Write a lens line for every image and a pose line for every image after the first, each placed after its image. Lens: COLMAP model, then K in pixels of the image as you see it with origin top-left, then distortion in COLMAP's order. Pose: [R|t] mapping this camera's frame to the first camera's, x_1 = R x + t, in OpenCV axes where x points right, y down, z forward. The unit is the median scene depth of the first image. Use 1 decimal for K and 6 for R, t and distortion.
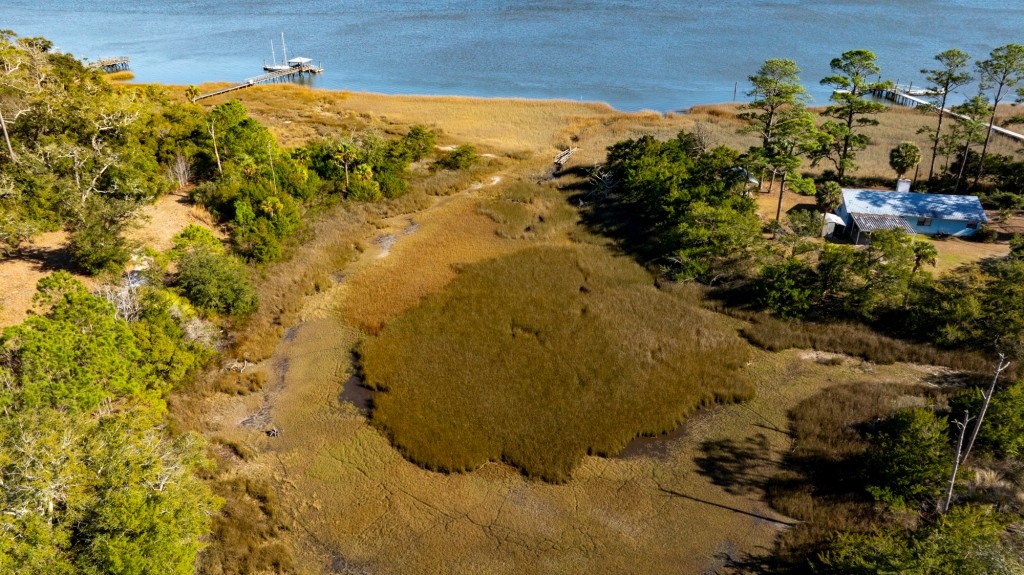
lens RADIAL K [[724.4, 0, 512.0], [0, 724.4, 287.5], [0, 0, 1]] dist [-0.049286, 0.054947]
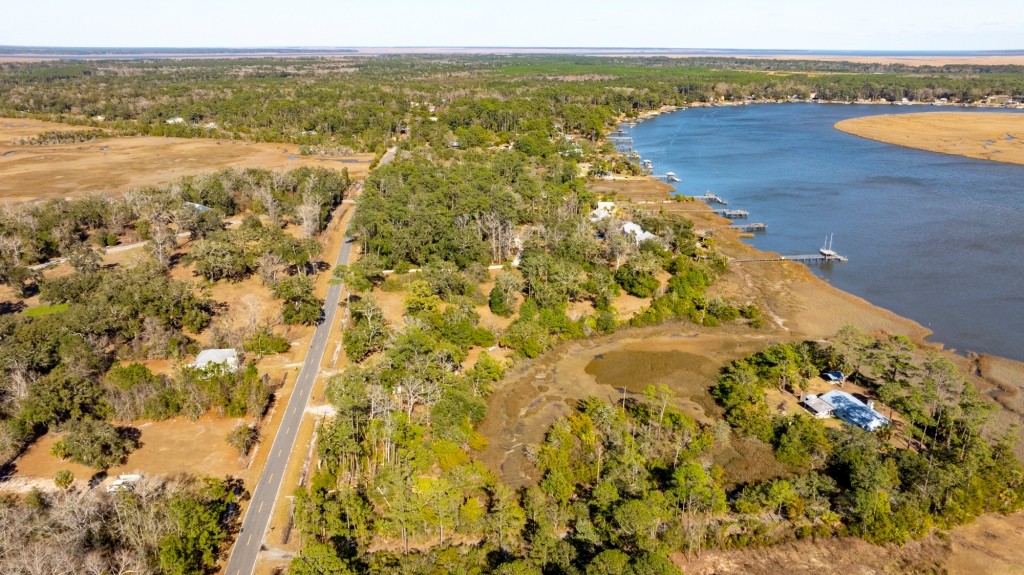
lens RADIAL K [[724.4, 0, 512.0], [0, 724.4, 287.5], [0, 0, 1]] dist [-0.049286, 0.054947]
pose [[0.445165, 0.285797, -0.848615, 1.684166], [-0.389969, 0.914984, 0.103579, -0.247632], [0.806072, 0.284823, 0.518771, -0.934617]]
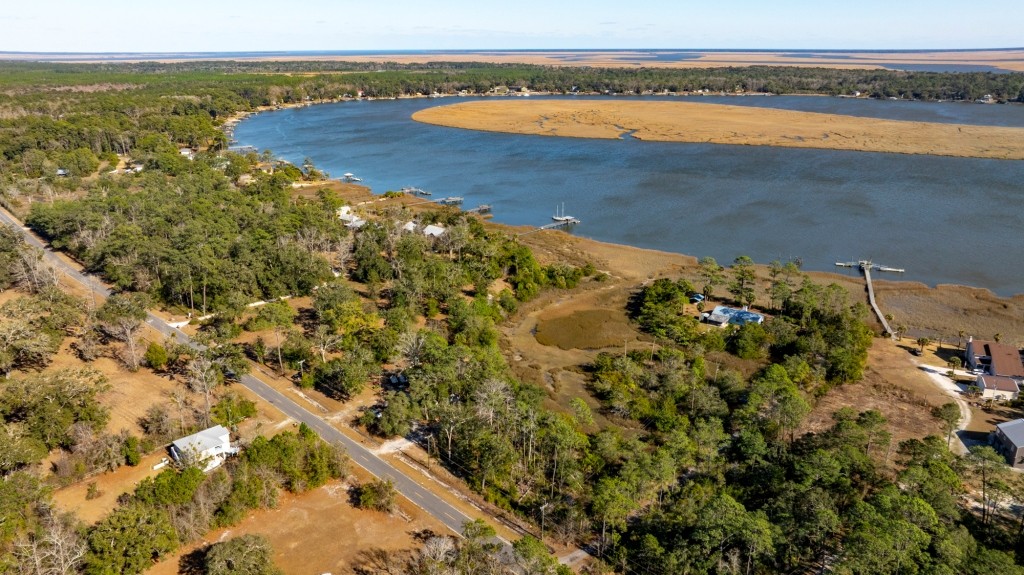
lens RADIAL K [[724.4, 0, 512.0], [0, 724.4, 287.5], [0, 0, 1]] dist [-0.049286, 0.054947]
pose [[0.907888, 0.128398, -0.399065, 0.826485], [-0.177135, 0.980282, -0.087586, 0.177406], [0.379951, 0.150206, 0.912730, -1.844117]]
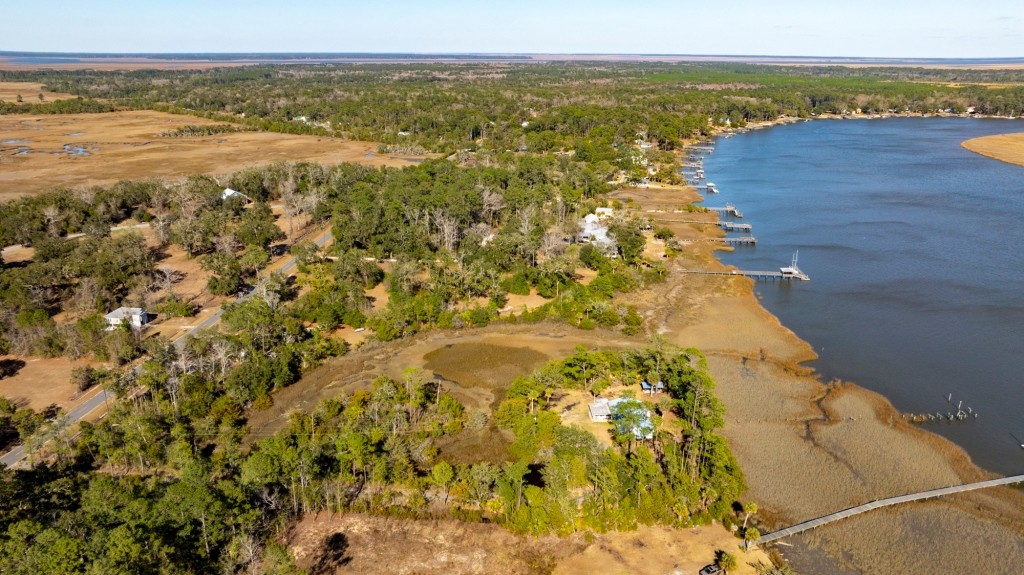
lens RADIAL K [[724.4, 0, 512.0], [0, 724.4, 287.5], [0, 0, 1]] dist [-0.049286, 0.054947]
pose [[0.218992, 0.303475, -0.927332, 2.157215], [-0.426928, 0.884398, 0.188605, -0.640844], [0.877368, 0.354602, 0.323238, -0.113245]]
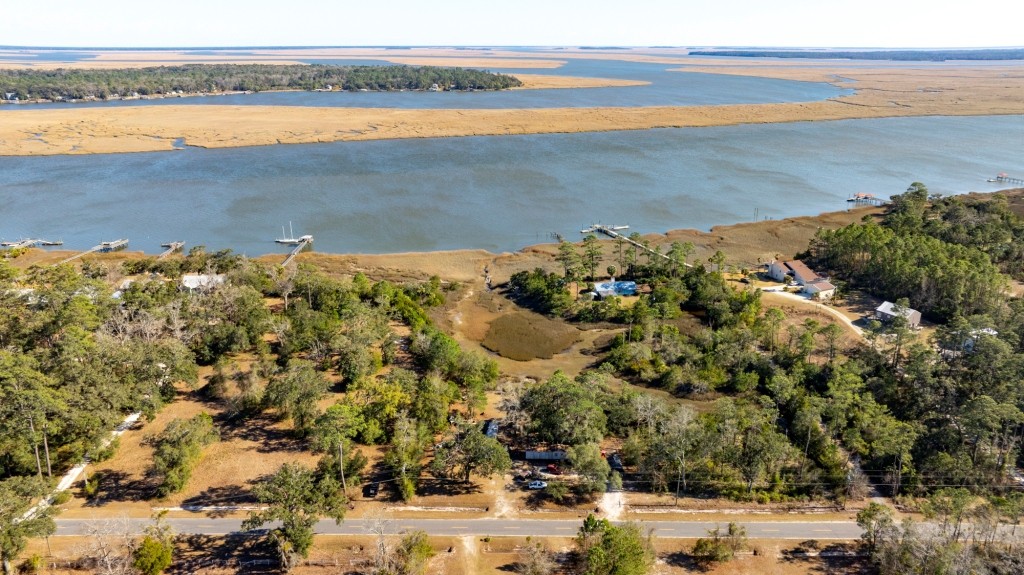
lens RADIAL K [[724.4, 0, 512.0], [0, 724.4, 287.5], [0, 0, 1]] dist [-0.049286, 0.054947]
pose [[0.941429, -0.109026, 0.319099, -0.810782], [0.146793, 0.984426, -0.096733, 0.118704], [-0.303583, 0.137909, 0.942772, -1.702025]]
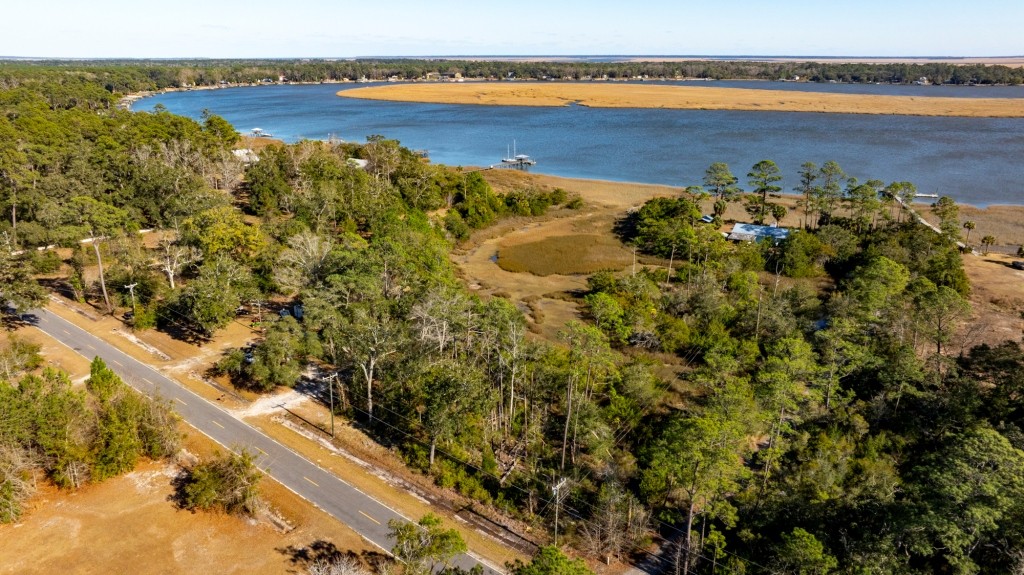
lens RADIAL K [[722.5, 0, 512.0], [0, 722.5, 287.5], [0, 0, 1]] dist [-0.029227, 0.001191]
pose [[0.942339, 0.098978, -0.319688, 0.519477], [-0.141810, 0.983359, -0.113556, 0.370694], [0.303128, 0.152344, 0.940694, -1.126524]]
